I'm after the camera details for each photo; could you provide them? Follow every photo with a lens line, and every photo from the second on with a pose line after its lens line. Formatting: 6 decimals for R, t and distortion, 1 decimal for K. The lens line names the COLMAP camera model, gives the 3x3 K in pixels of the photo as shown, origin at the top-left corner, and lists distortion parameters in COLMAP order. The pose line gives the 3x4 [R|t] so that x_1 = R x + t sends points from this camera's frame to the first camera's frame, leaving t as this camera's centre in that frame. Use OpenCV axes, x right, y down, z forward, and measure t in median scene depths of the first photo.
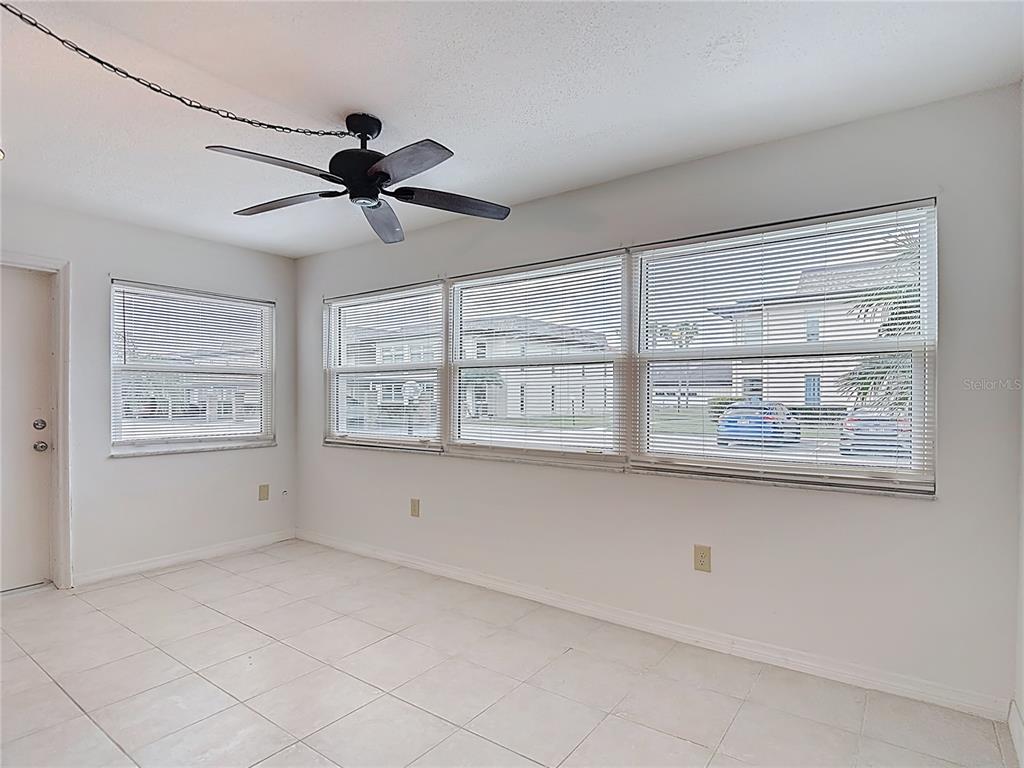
lens RADIAL K [[551.2, 0, 515.6], [0, 551.2, 390.3], [0, 0, 1]] dist [0.000222, -0.016729]
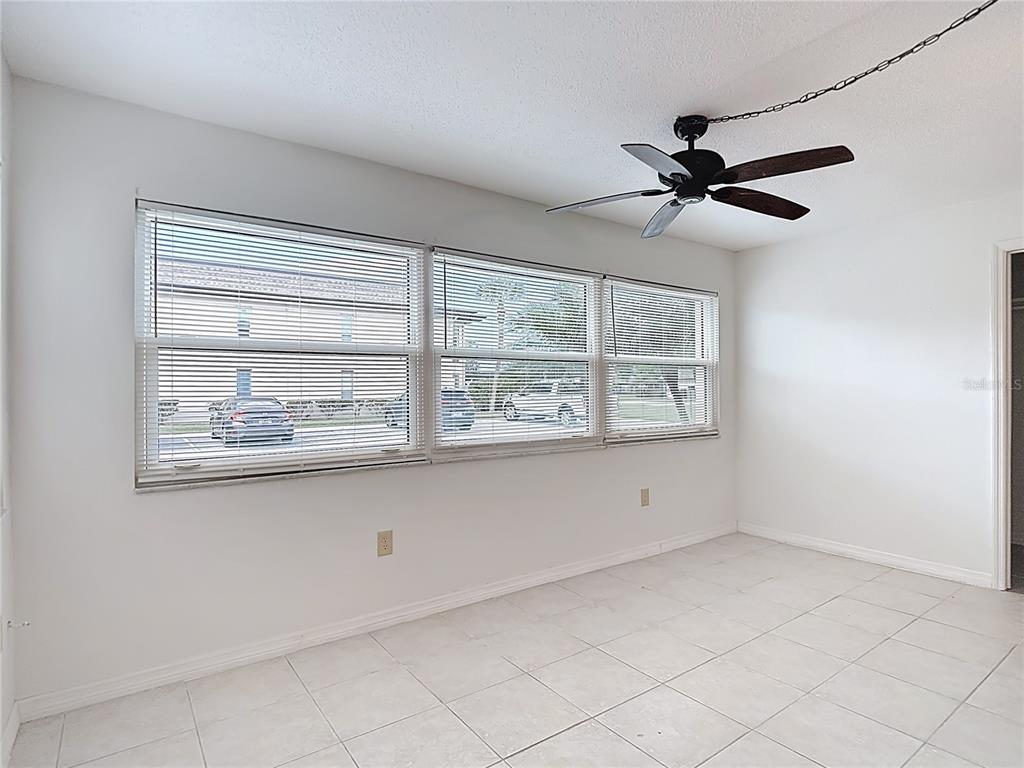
lens RADIAL K [[551.2, 0, 517.2], [0, 551.2, 384.4], [0, 0, 1]] dist [0.000222, -0.016729]
pose [[0.297383, 0.006145, 0.954738, -0.854326], [-0.004914, 0.999976, -0.004906, 0.005121], [-0.954746, -0.003233, 0.297406, 0.636441]]
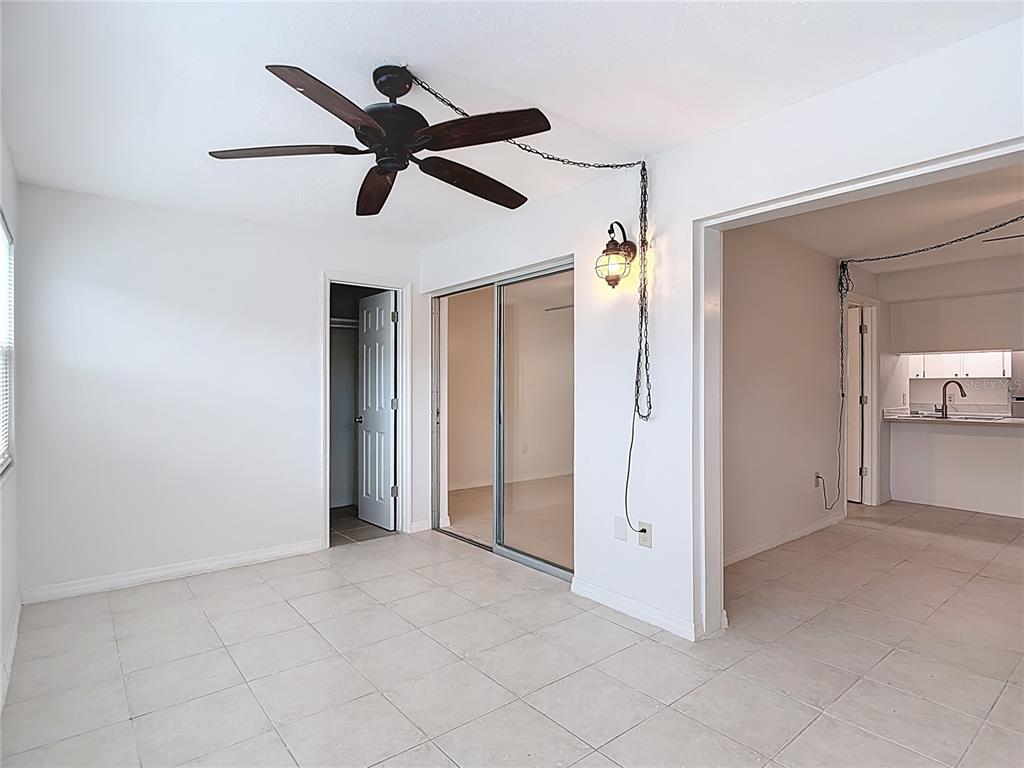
lens RADIAL K [[551.2, 0, 508.5], [0, 551.2, 388.0], [0, 0, 1]] dist [0.000222, -0.016729]
pose [[-0.960621, 0.006340, 0.277790, -0.420948], [0.007448, 0.999968, 0.002935, 0.002527], [-0.277763, 0.004888, -0.960637, 1.154730]]
